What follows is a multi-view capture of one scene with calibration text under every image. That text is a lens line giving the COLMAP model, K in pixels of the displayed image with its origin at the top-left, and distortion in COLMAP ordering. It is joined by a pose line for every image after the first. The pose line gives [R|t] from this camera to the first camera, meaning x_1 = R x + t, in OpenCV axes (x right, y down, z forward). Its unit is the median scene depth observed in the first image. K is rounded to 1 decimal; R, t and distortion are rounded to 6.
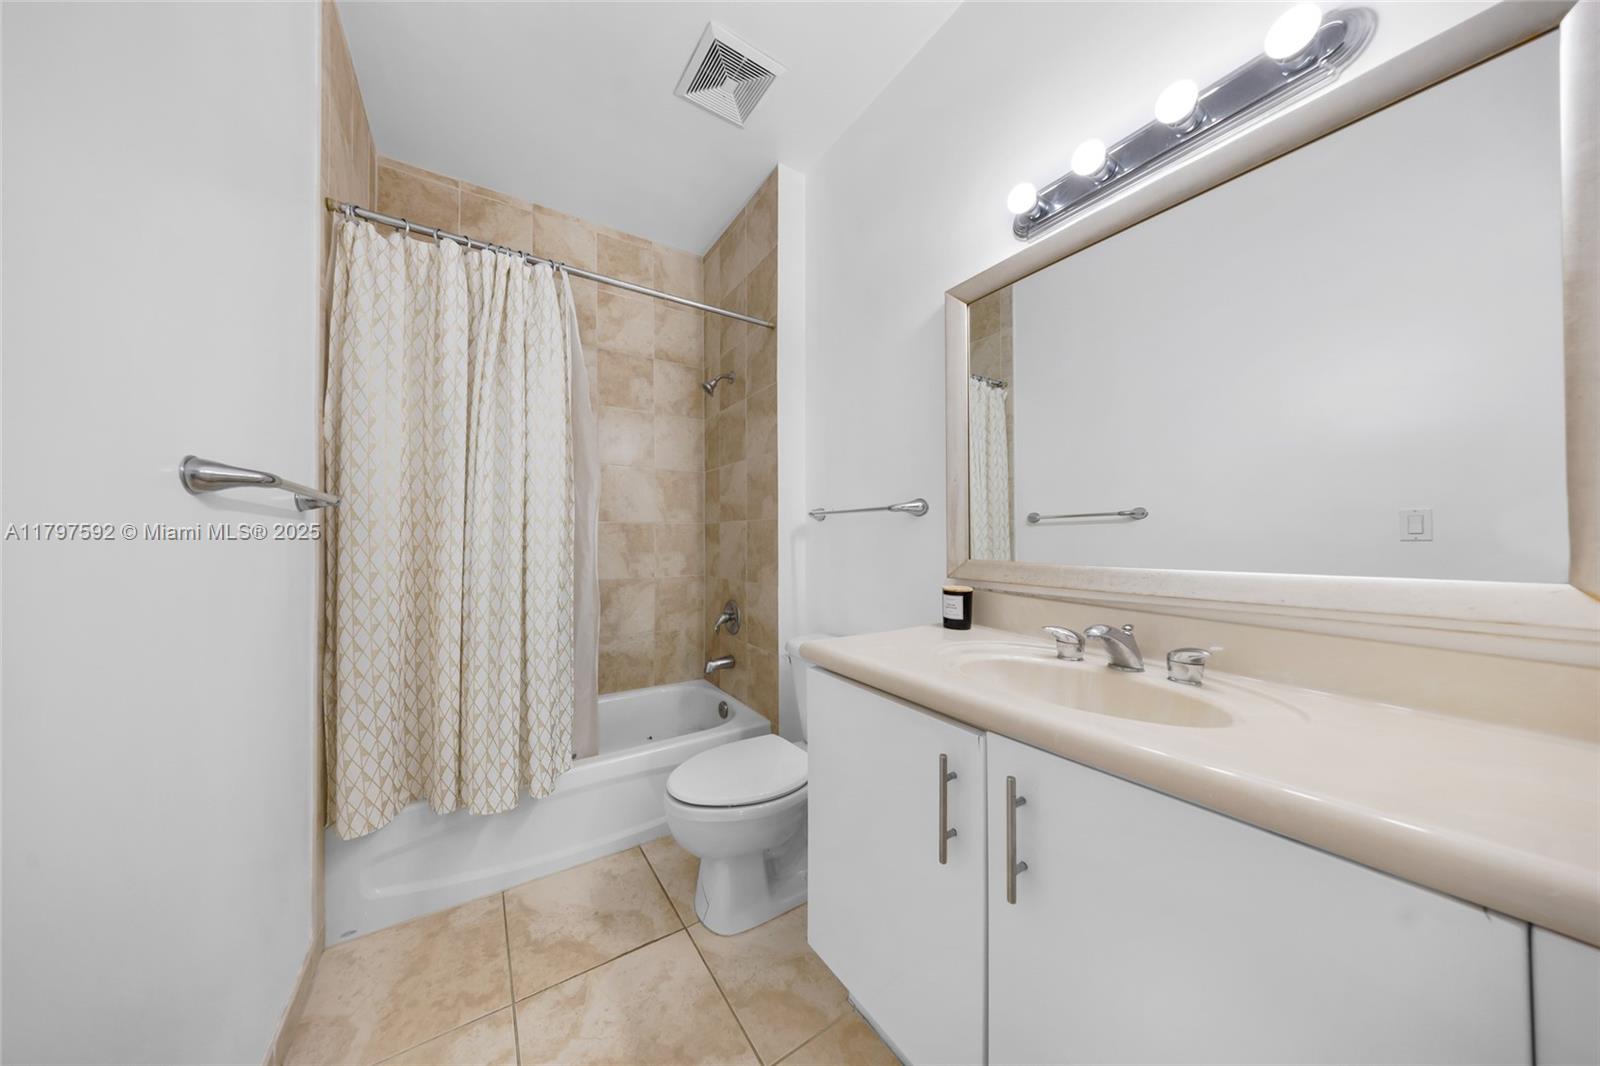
lens RADIAL K [[476.4, 0, 743.9], [0, 476.4, 528.7], [0, 0, 1]] dist [-0.003967, 0.000713]
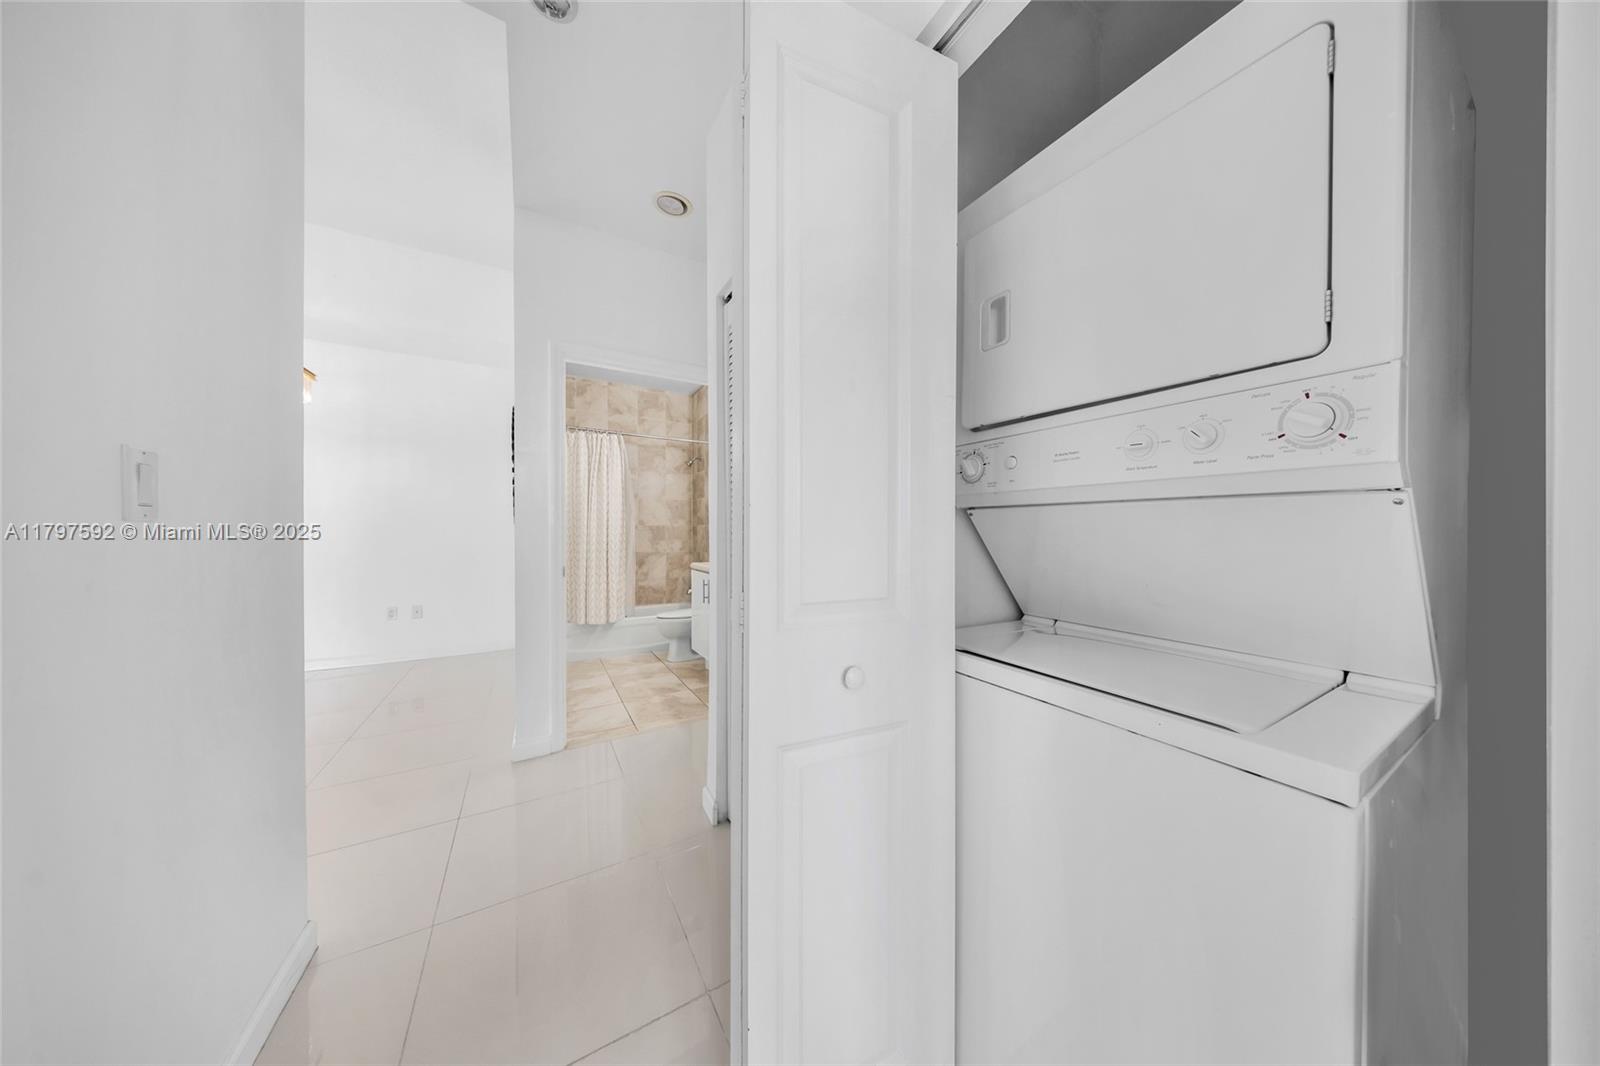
lens RADIAL K [[476.4, 0, 808.8], [0, 476.4, 530.5], [0, 0, 1]] dist [-0.003967, 0.000713]
pose [[0.999999, 0.000734, -0.001261, 0.462903], [-0.000720, 0.999942, 0.010765, -0.015195], [0.001269, -0.010764, 0.999941, -1.144704]]
